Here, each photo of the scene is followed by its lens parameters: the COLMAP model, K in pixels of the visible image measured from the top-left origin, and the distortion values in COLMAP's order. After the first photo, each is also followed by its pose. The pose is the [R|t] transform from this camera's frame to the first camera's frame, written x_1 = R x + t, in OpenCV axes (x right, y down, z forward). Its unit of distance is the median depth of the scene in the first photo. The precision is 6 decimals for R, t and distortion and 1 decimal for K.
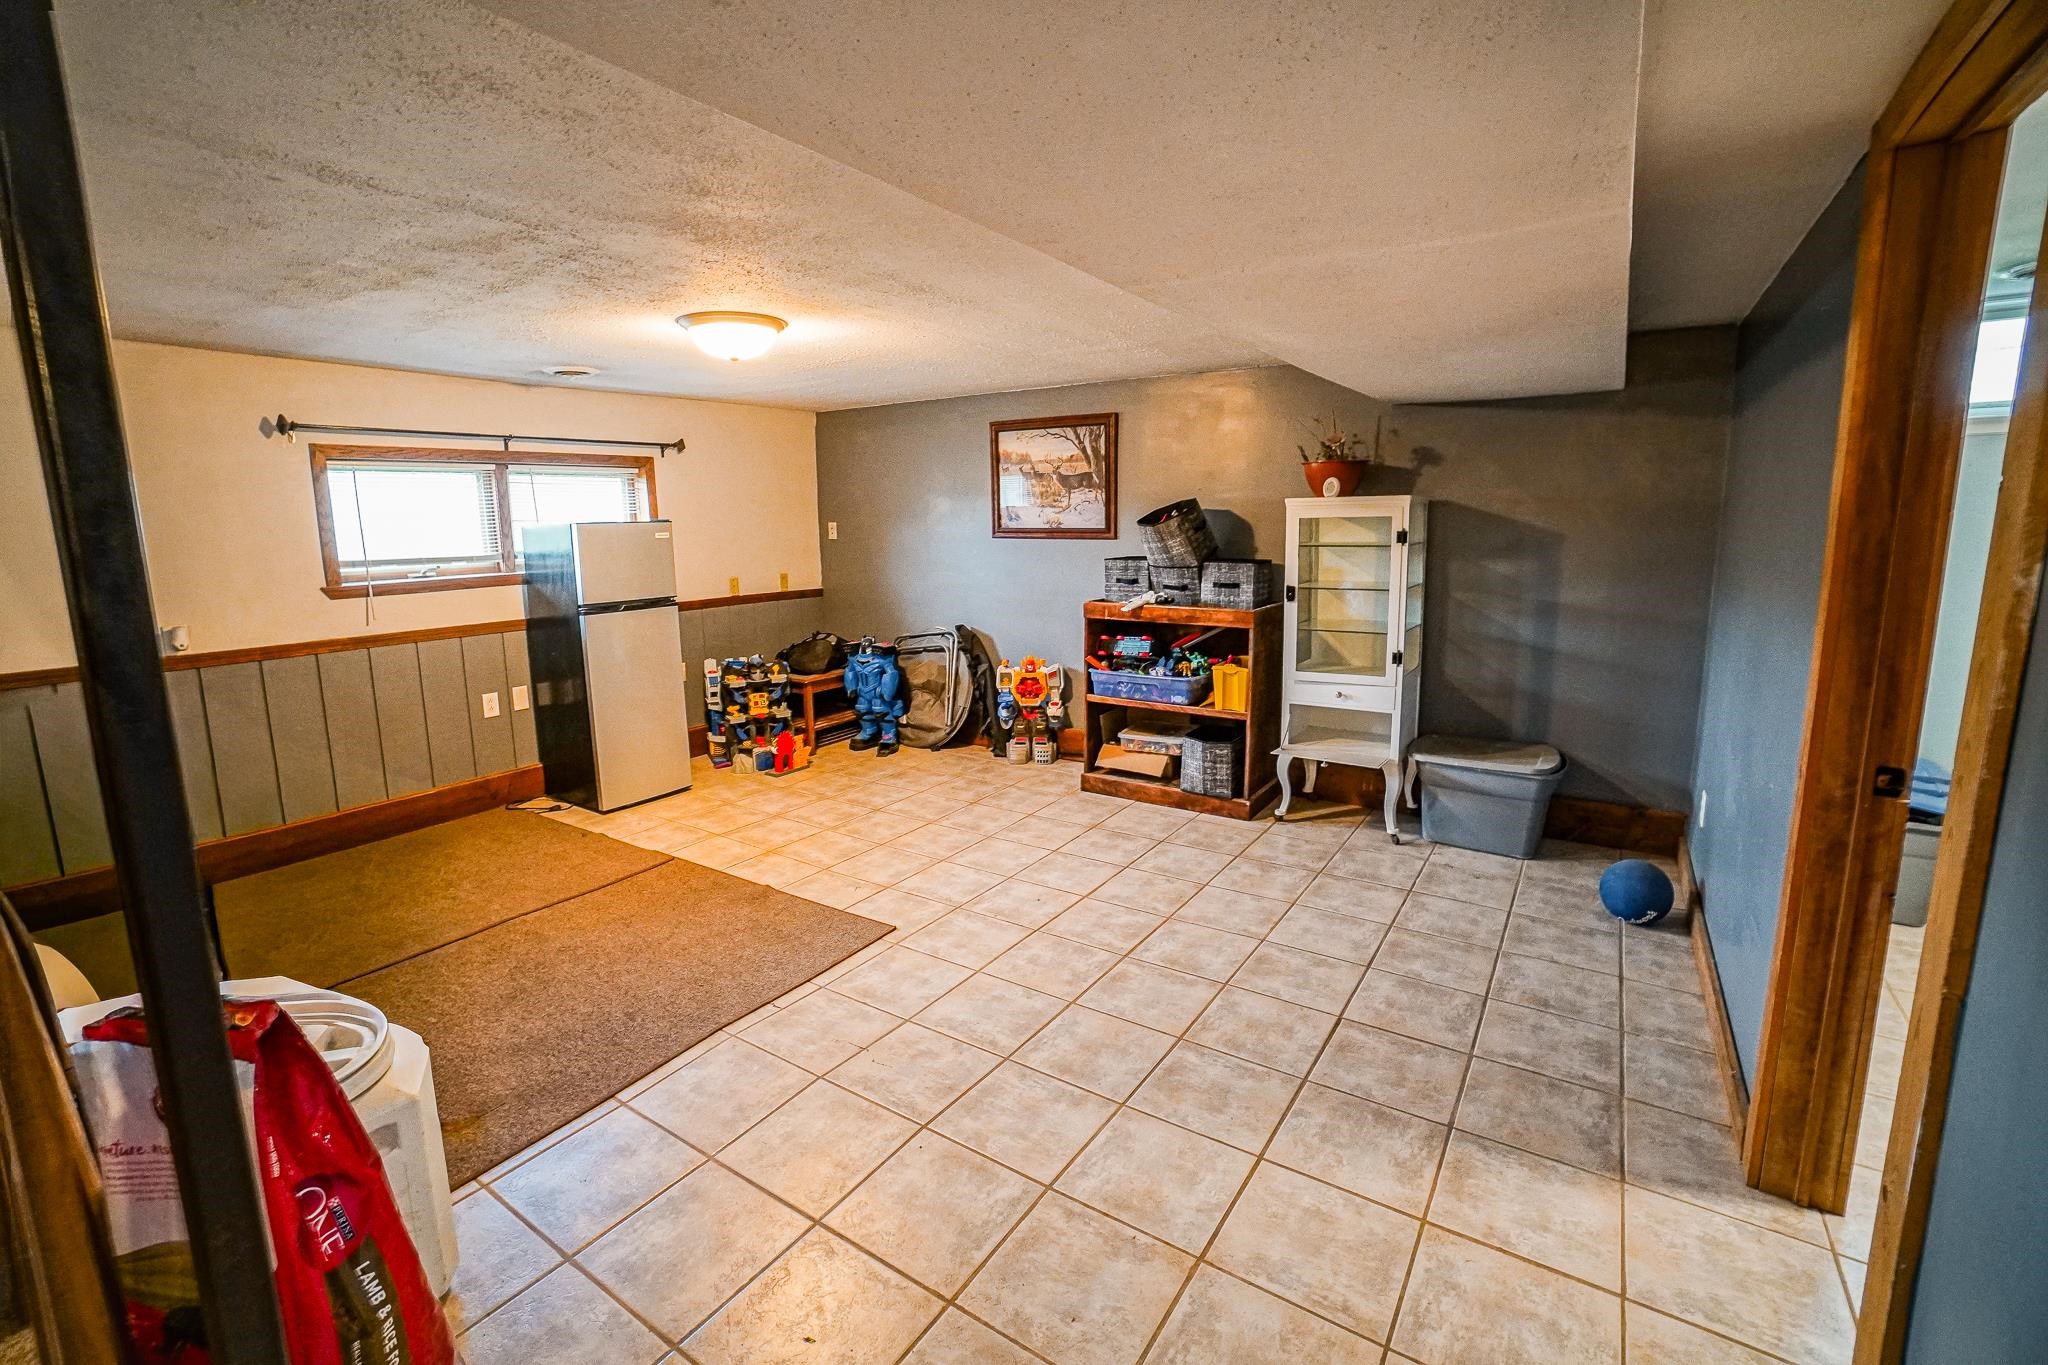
lens RADIAL K [[894.4, 0, 1008.1], [0, 894.4, 662.7], [0, 0, 1]] dist [-0.069641, 0.023433]
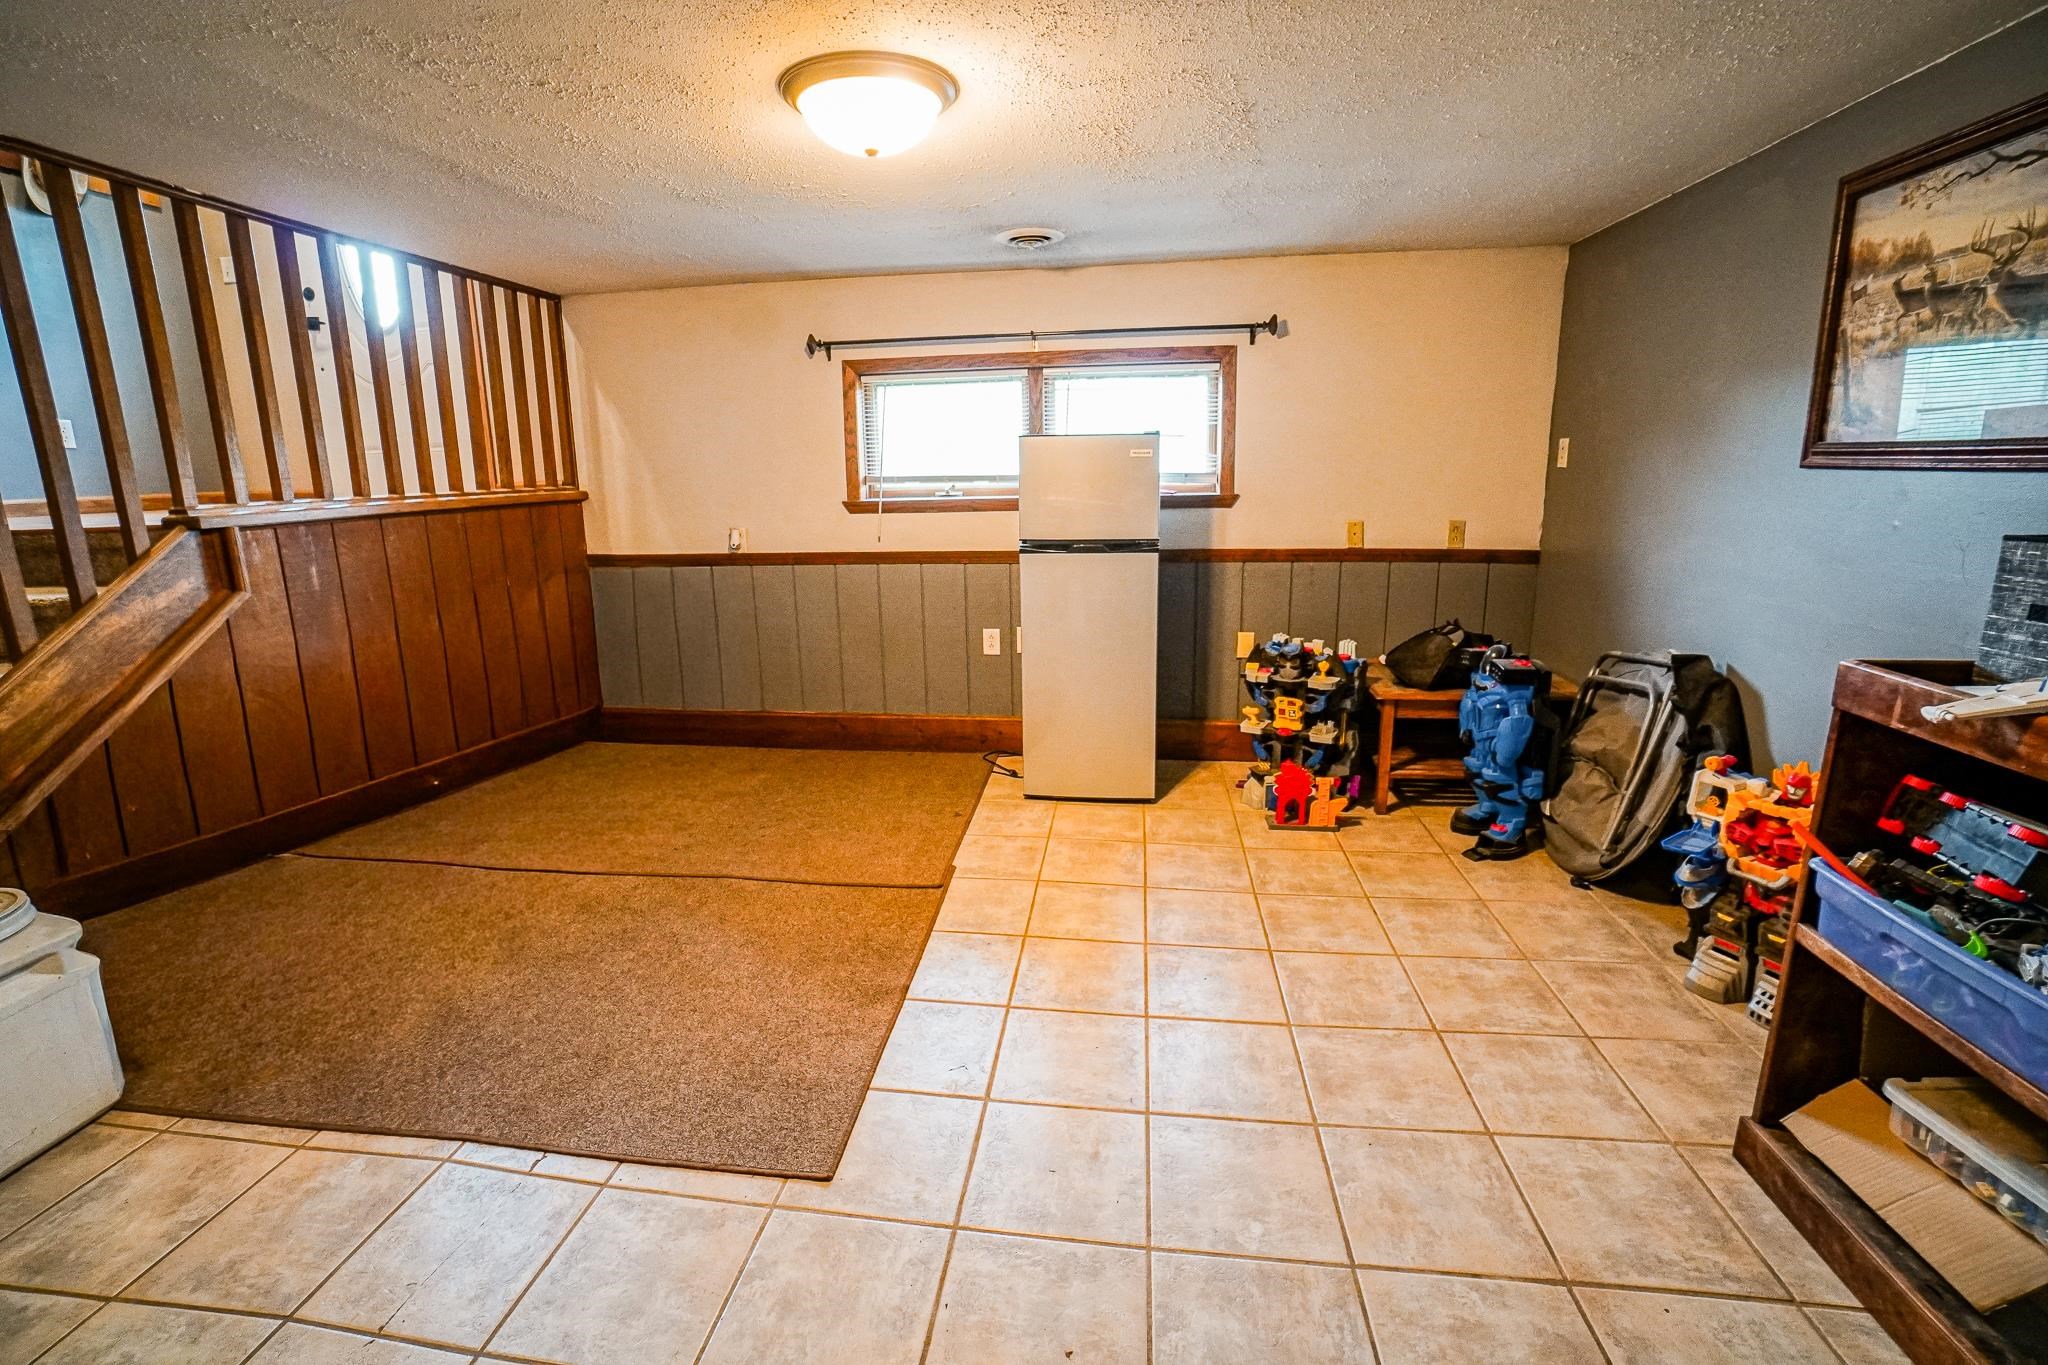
lens RADIAL K [[894.4, 0, 1008.1], [0, 894.4, 662.7], [0, 0, 1]] dist [-0.069641, 0.023433]
pose [[0.439865, 0.200058, -0.875497, 0.204191], [-0.130878, 0.978744, 0.157896, -0.069354], [0.888476, 0.045131, 0.456698, 0.522301]]
